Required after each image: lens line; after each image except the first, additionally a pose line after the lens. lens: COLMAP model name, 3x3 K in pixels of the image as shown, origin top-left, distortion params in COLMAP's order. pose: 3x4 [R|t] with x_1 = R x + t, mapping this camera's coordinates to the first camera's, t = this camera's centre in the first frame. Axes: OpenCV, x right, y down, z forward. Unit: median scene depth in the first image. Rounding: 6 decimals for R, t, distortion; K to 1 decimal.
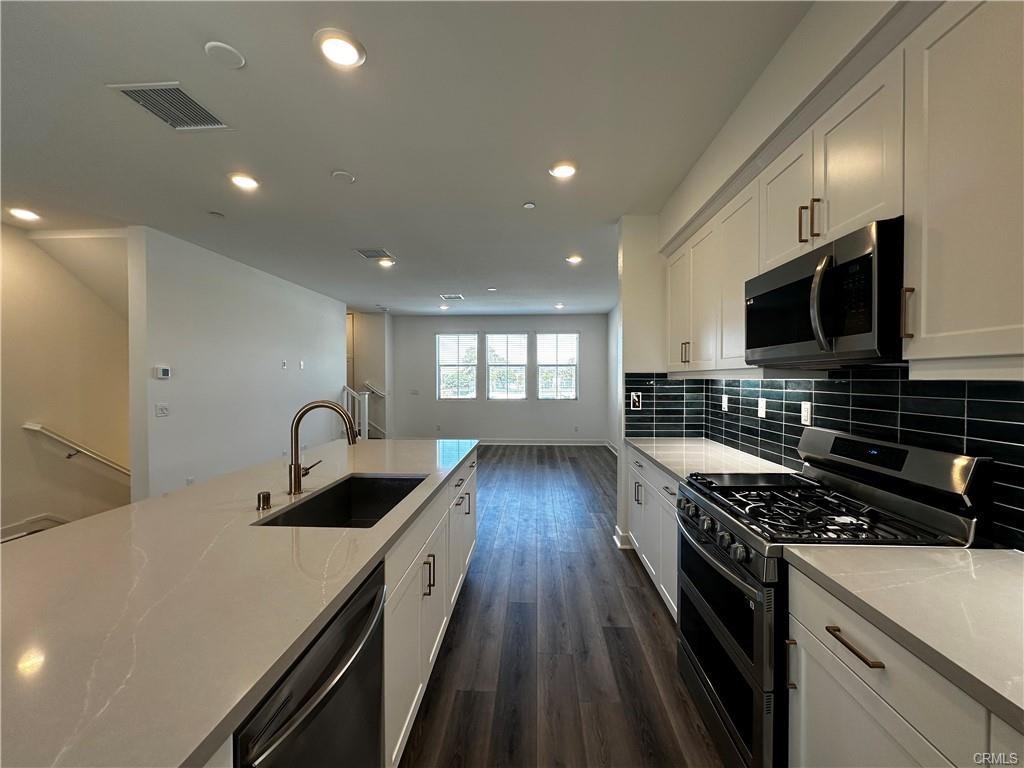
lens RADIAL K [[408.5, 0, 512.0], [0, 408.5, 384.0], [0, 0, 1]] dist [-0.002357, 0.000098]
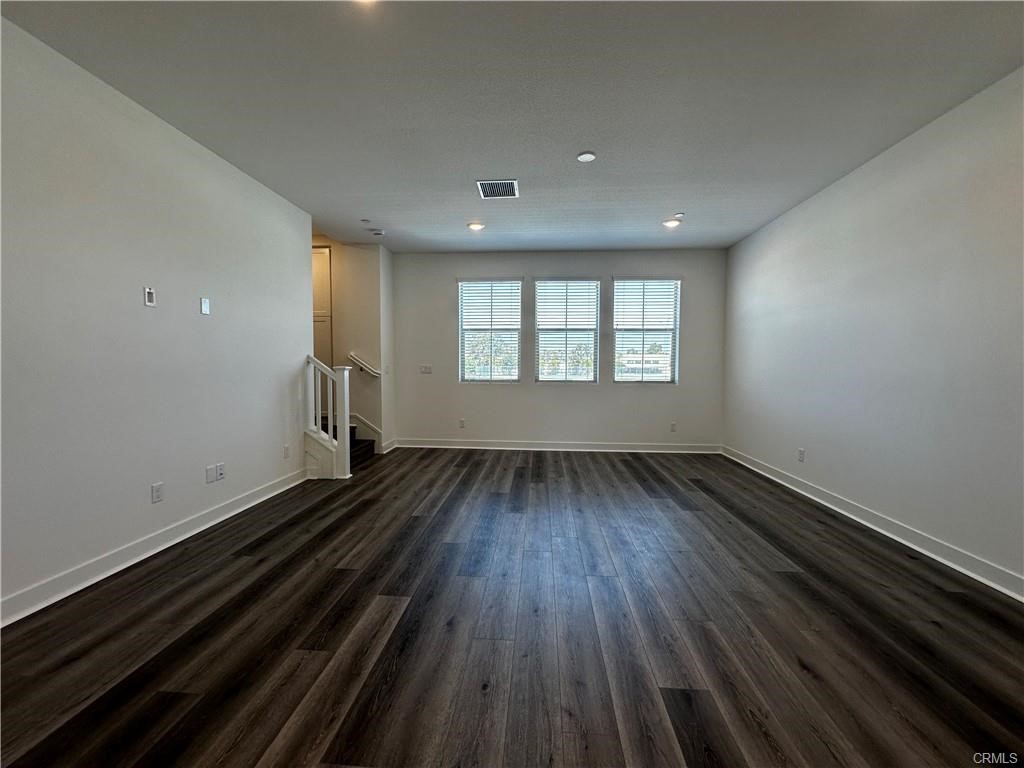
lens RADIAL K [[408.5, 0, 512.0], [0, 408.5, 384.0], [0, 0, 1]] dist [-0.002357, 0.000098]
pose [[0.999915, 0.006439, -0.011303, -0.299187], [-0.006052, 0.999404, 0.033987, 0.063506], [0.011515, -0.033916, 0.999358, 1.116636]]
